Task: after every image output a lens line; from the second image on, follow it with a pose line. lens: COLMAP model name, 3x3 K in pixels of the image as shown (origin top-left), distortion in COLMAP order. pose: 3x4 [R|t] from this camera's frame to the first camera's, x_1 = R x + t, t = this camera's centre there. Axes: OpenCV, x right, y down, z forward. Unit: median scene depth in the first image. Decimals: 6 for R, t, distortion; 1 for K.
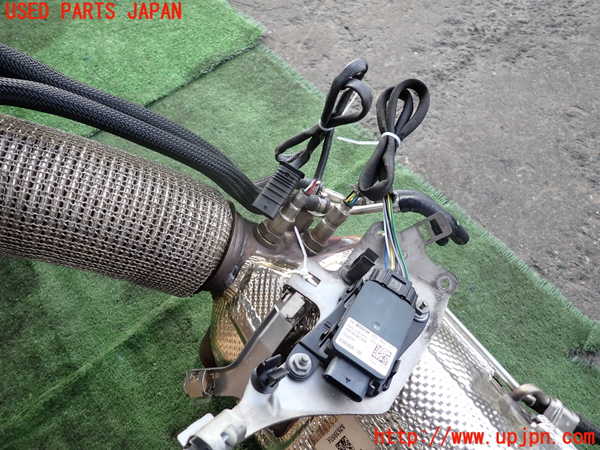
lens RADIAL K [[448.8, 0, 297.0], [0, 448.8, 225.5], [0, 0, 1]] dist [0.023989, -0.010956]
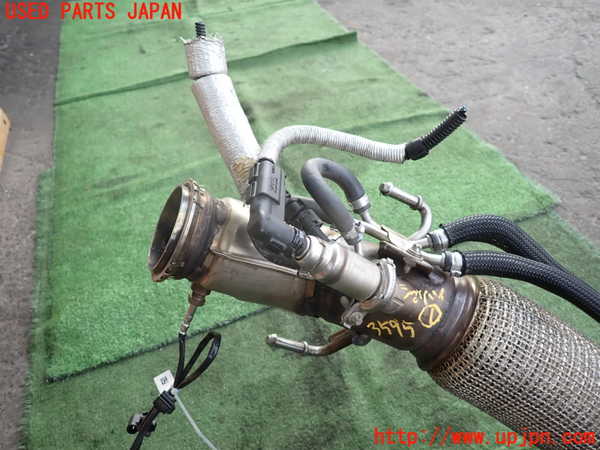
lens RADIAL K [[448.8, 0, 298.7], [0, 448.8, 227.3], [0, 0, 1]] dist [0.023989, -0.010956]
pose [[0.938052, 0.204315, -0.279847, -0.492564], [-0.265782, 0.942457, -0.202819, -0.002859], [0.222305, 0.264633, 0.938376, -0.140897]]
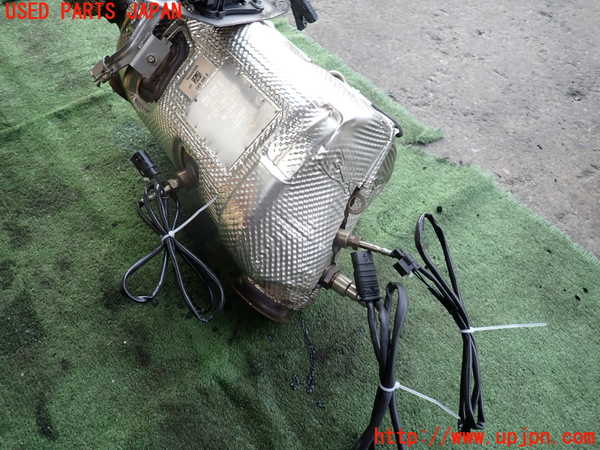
lens RADIAL K [[448.8, 0, 296.3], [0, 448.8, 224.6], [0, 0, 1]] dist [0.023989, -0.010956]
pose [[0.996718, 0.043882, 0.068029, 0.205189], [-0.037636, 0.995183, -0.090527, 0.639695], [-0.071674, 0.087669, 0.993568, -0.248971]]
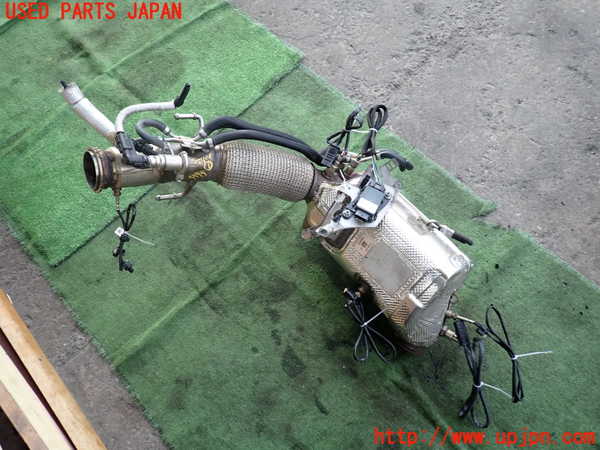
lens RADIAL K [[448.8, 0, 299.0], [0, 448.8, 225.6], [0, 0, 1]] dist [0.023989, -0.010956]
pose [[0.993481, -0.099546, -0.055547, -0.081424], [0.105301, 0.988035, 0.112688, 0.003464], [0.043665, -0.117803, 0.992077, -1.093273]]
